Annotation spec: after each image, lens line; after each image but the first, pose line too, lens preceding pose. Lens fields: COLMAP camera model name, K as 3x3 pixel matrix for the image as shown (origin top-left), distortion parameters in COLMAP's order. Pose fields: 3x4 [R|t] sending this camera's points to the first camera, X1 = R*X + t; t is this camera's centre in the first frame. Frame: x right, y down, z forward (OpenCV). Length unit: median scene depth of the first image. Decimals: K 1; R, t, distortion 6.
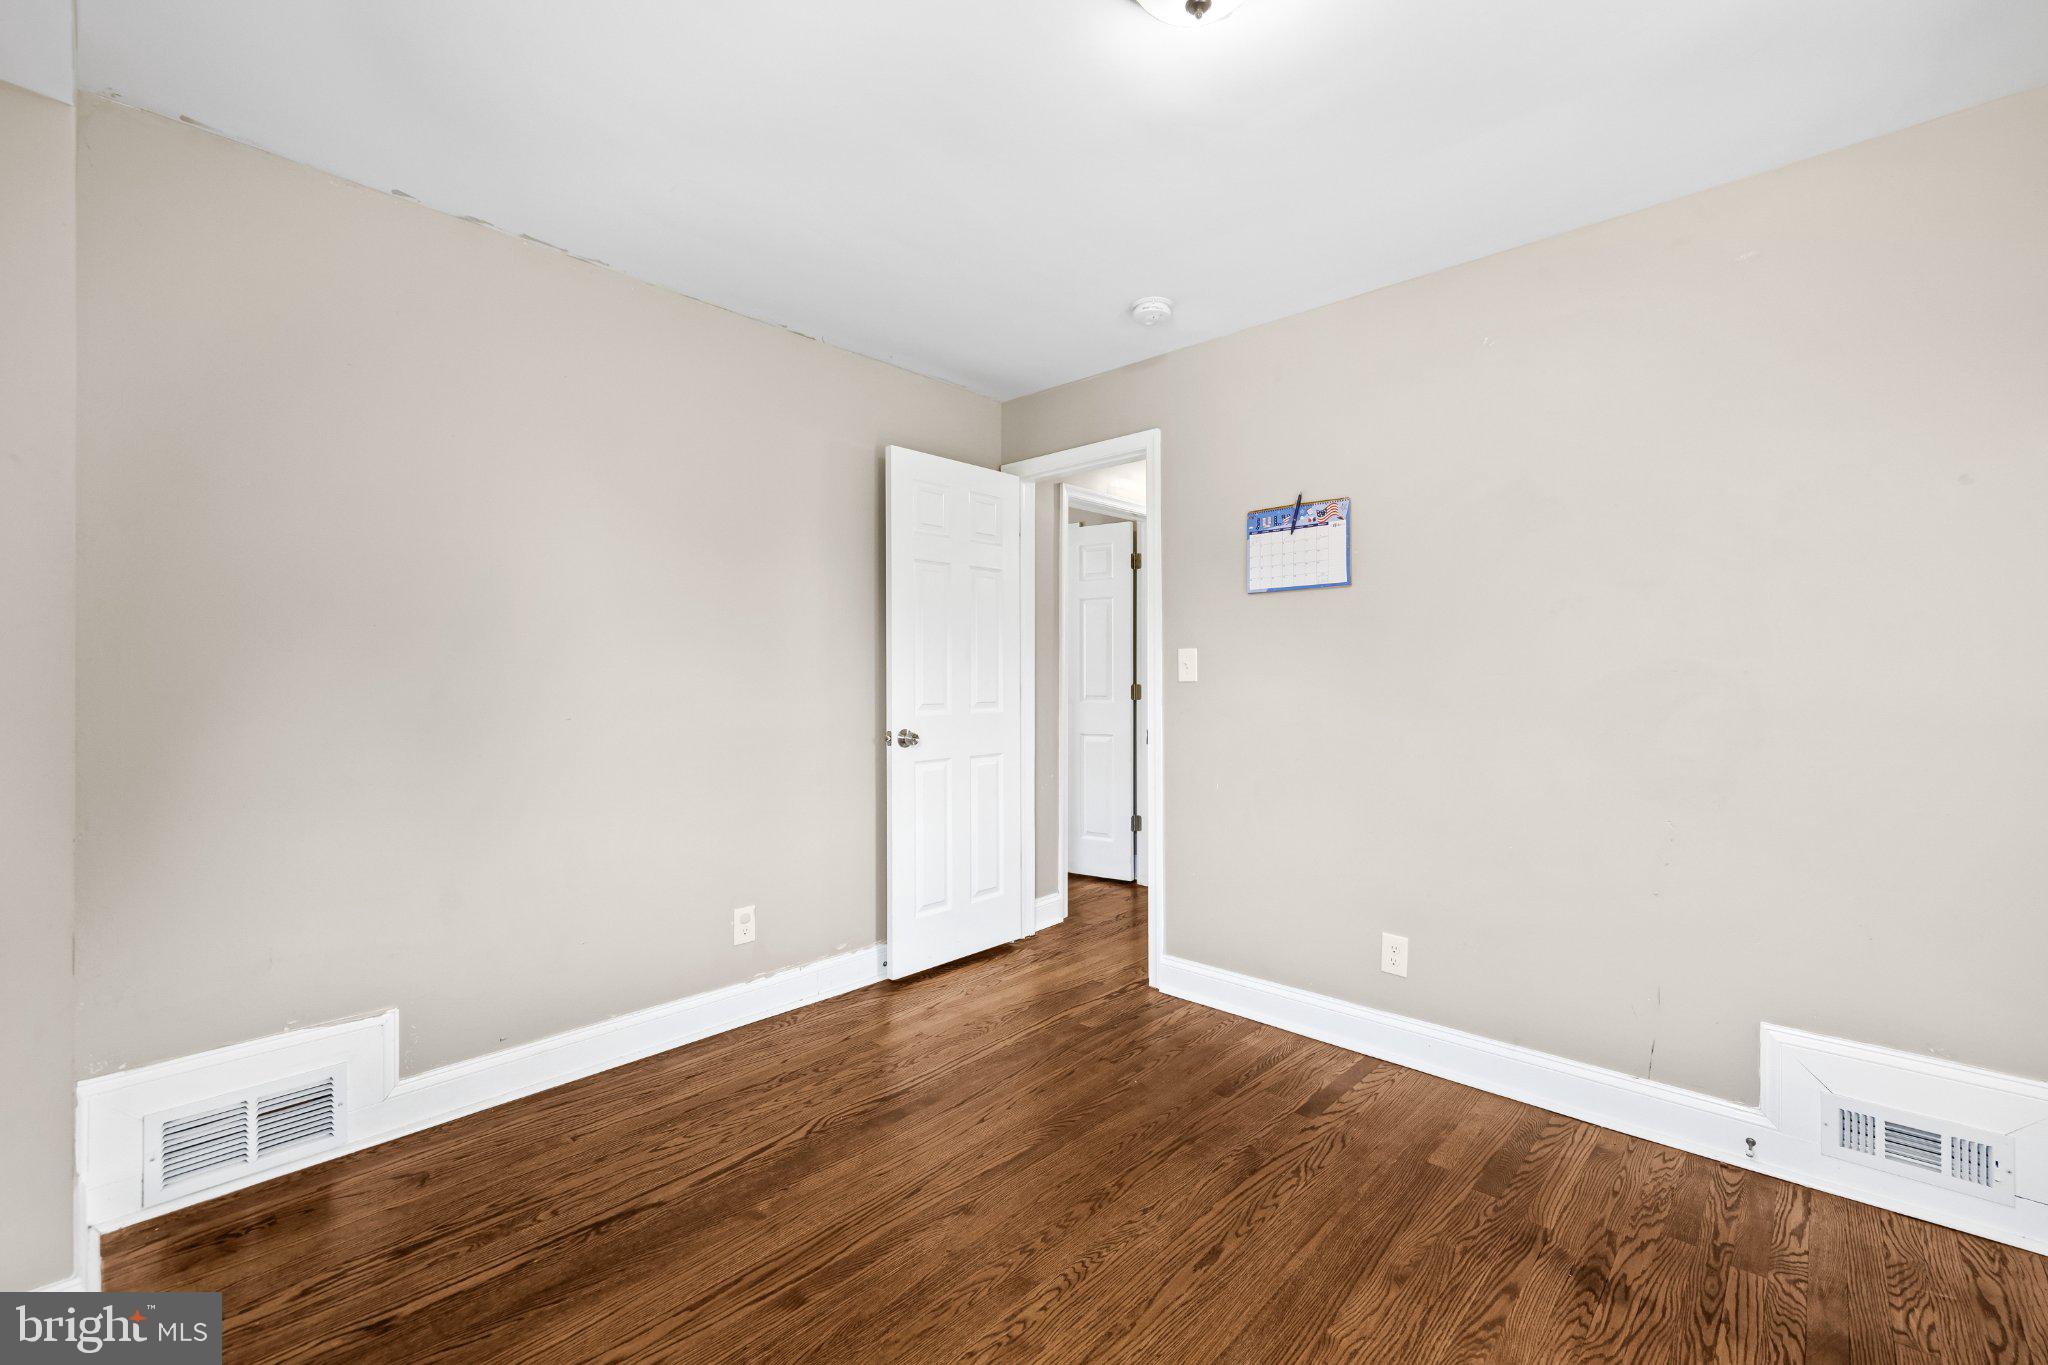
lens RADIAL K [[864.8, 0, 1021.6], [0, 864.8, 667.3], [0, 0, 1]] dist [0.001502, 0.000140]
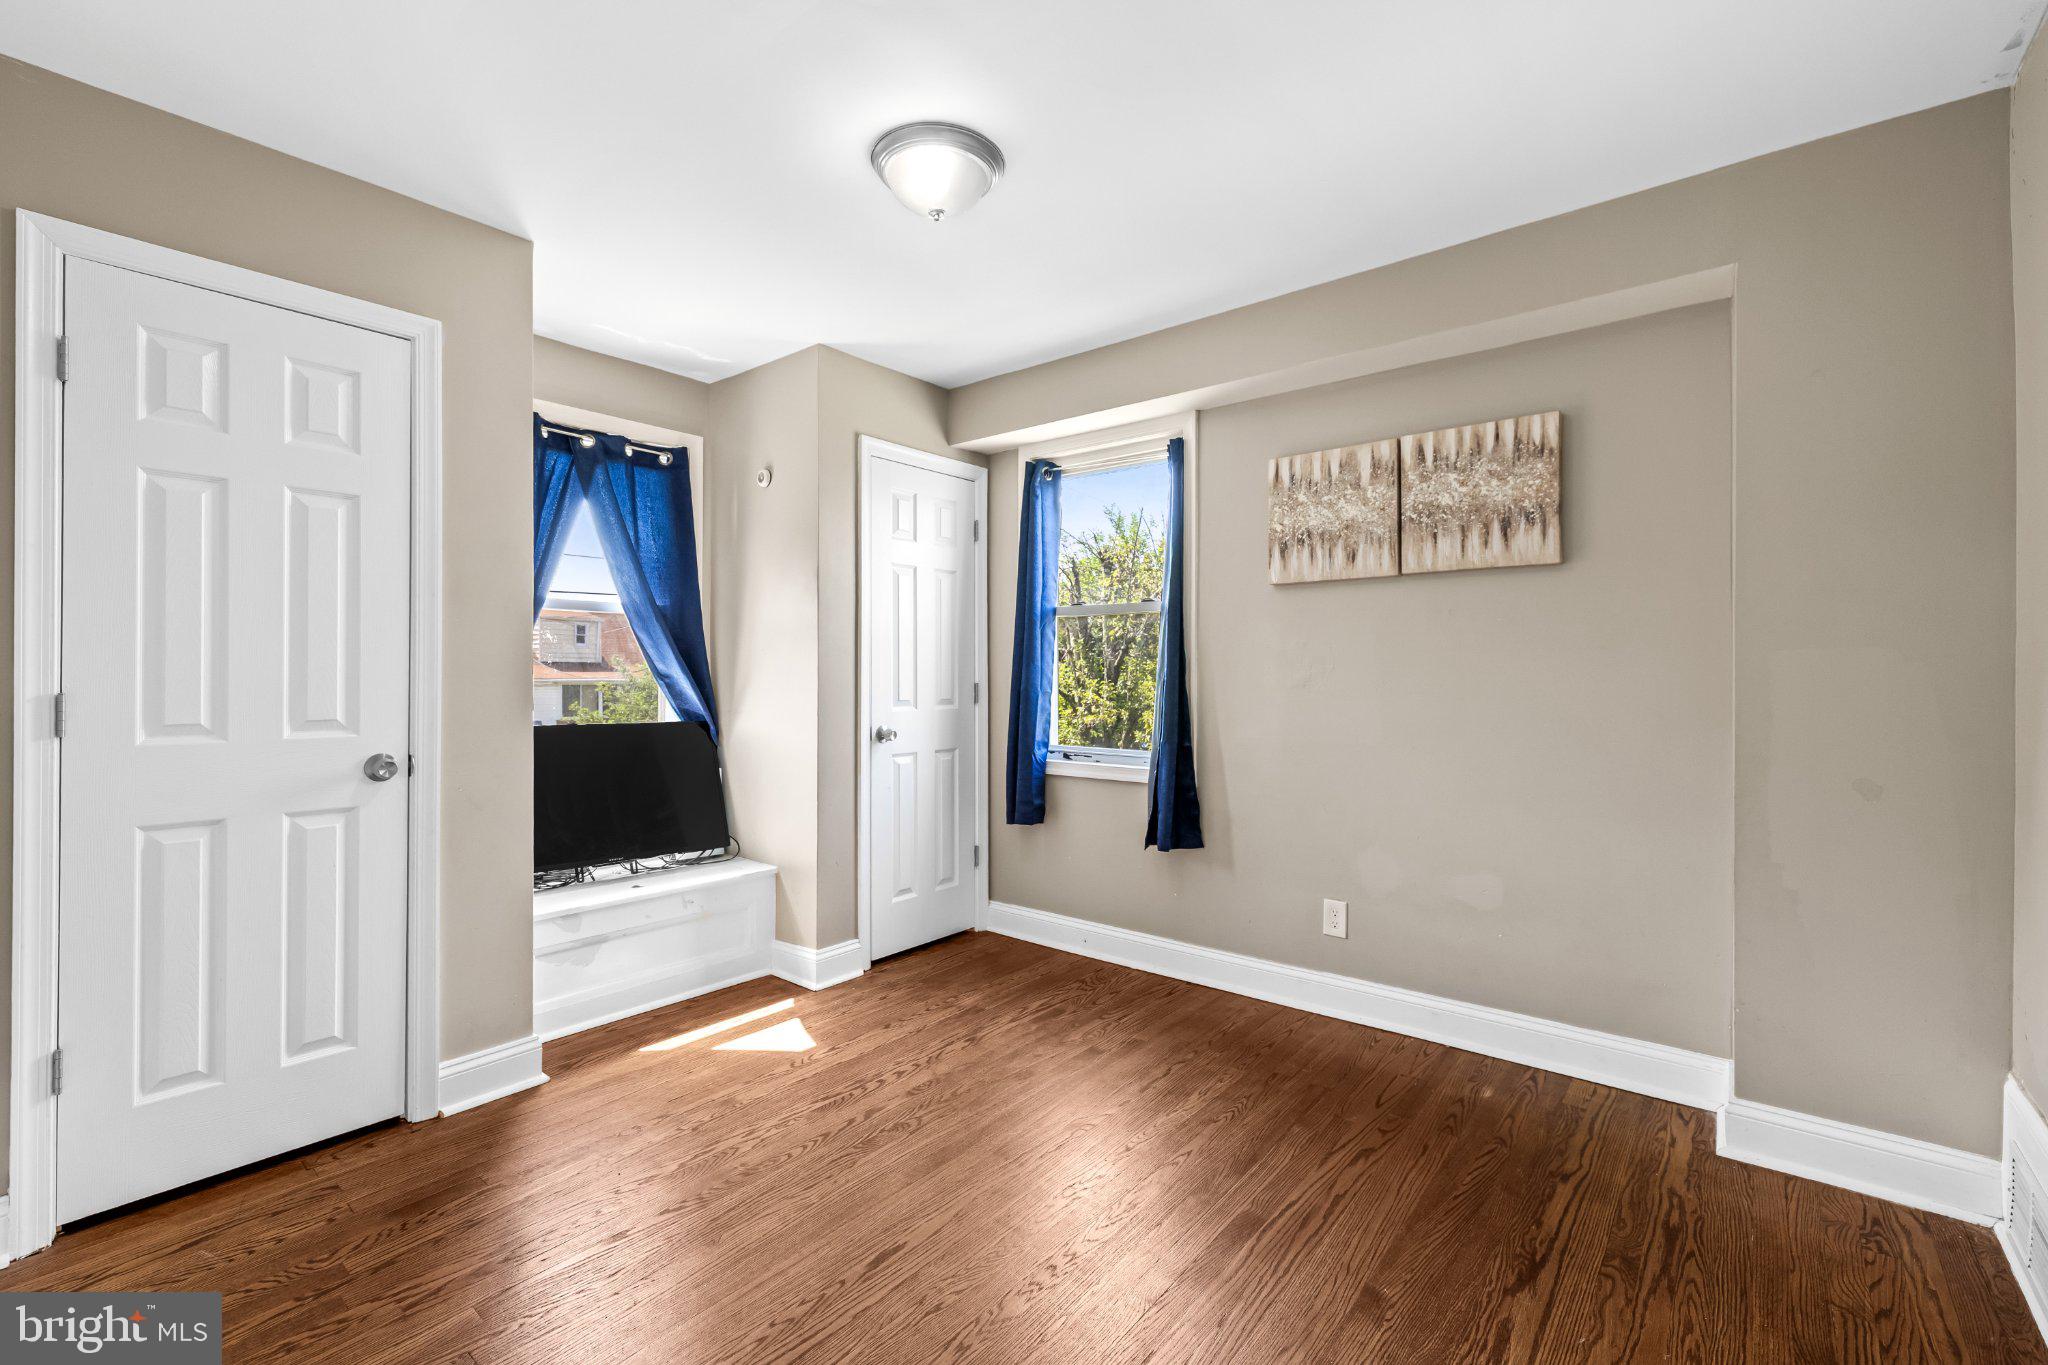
lens RADIAL K [[864.8, 0, 1021.6], [0, 864.8, 667.3], [0, 0, 1]] dist [0.001502, 0.000140]
pose [[-0.997641, 0.000028, -0.068653, 0.124212], [0.000972, 0.999905, -0.013717, 0.020107], [0.068646, -0.013751, -0.997546, 1.937951]]
